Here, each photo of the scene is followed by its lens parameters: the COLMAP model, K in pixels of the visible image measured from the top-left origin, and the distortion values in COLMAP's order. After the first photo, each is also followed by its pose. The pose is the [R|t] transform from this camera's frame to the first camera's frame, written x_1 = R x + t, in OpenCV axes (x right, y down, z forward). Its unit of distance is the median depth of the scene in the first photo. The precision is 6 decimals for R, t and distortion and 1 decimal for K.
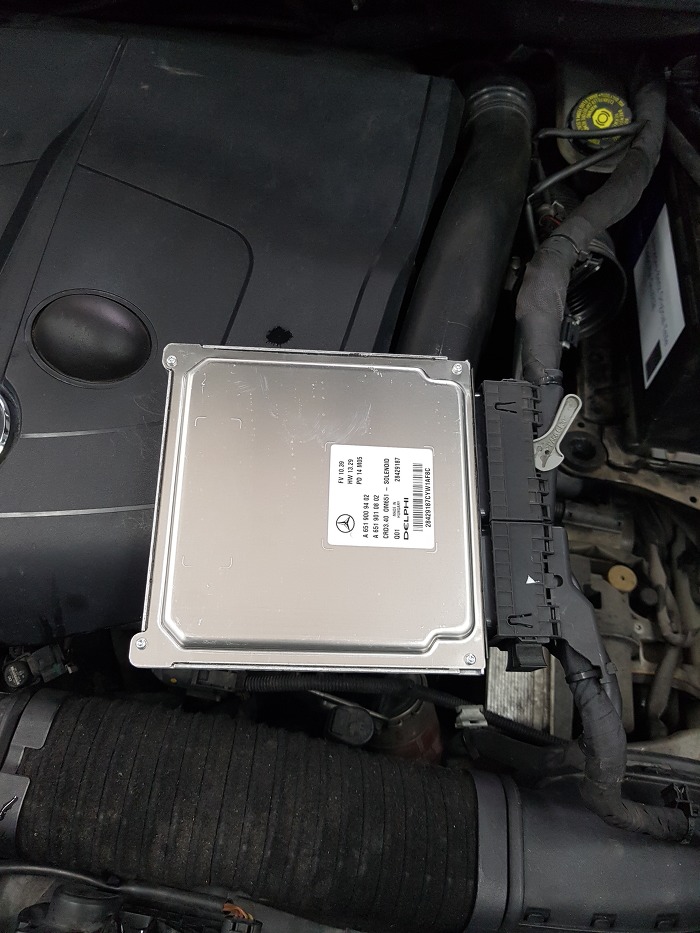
lens RADIAL K [[761.7, 0, 350.0], [0, 761.7, 466.5], [0, 0, 1]] dist [-0.020100, -0.005967]
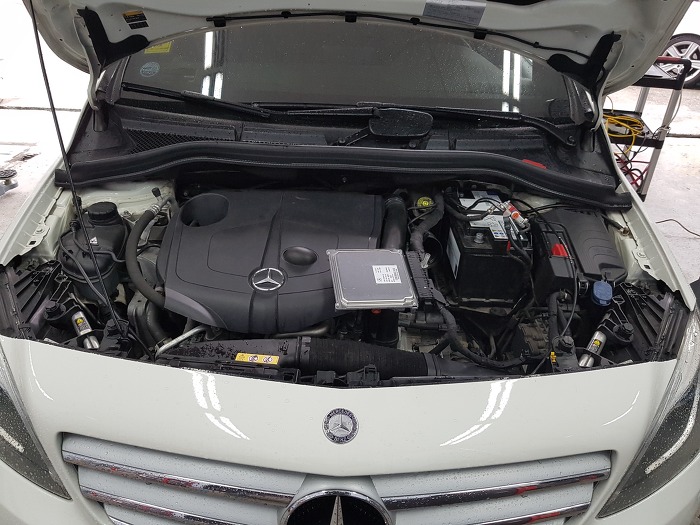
lens RADIAL K [[569.2, 0, 350.0], [0, 569.2, 262.5], [0, 0, 1]] dist [-0.000290, -0.004394]
pose [[0.987624, -0.083559, 0.132731, -0.348125], [0.131985, 0.899961, -0.415511, 0.770797], [-0.084733, 0.427887, 0.899852, -1.115654]]
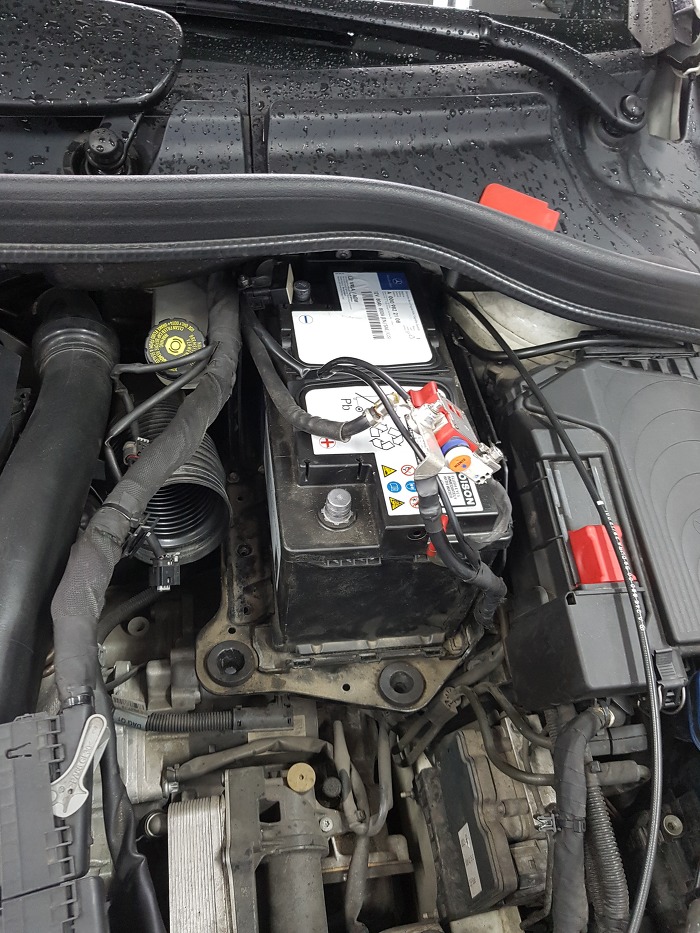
lens RADIAL K [[758.7, 0, 350.0], [0, 758.7, 466.5], [0, 0, 1]] dist [-0.000290, -0.004394]
pose [[0.954637, -0.181649, 0.235951, 0.288209], [0.204904, 0.975678, -0.077890, -0.174167], [-0.216063, 0.122704, 0.968638, -0.020734]]
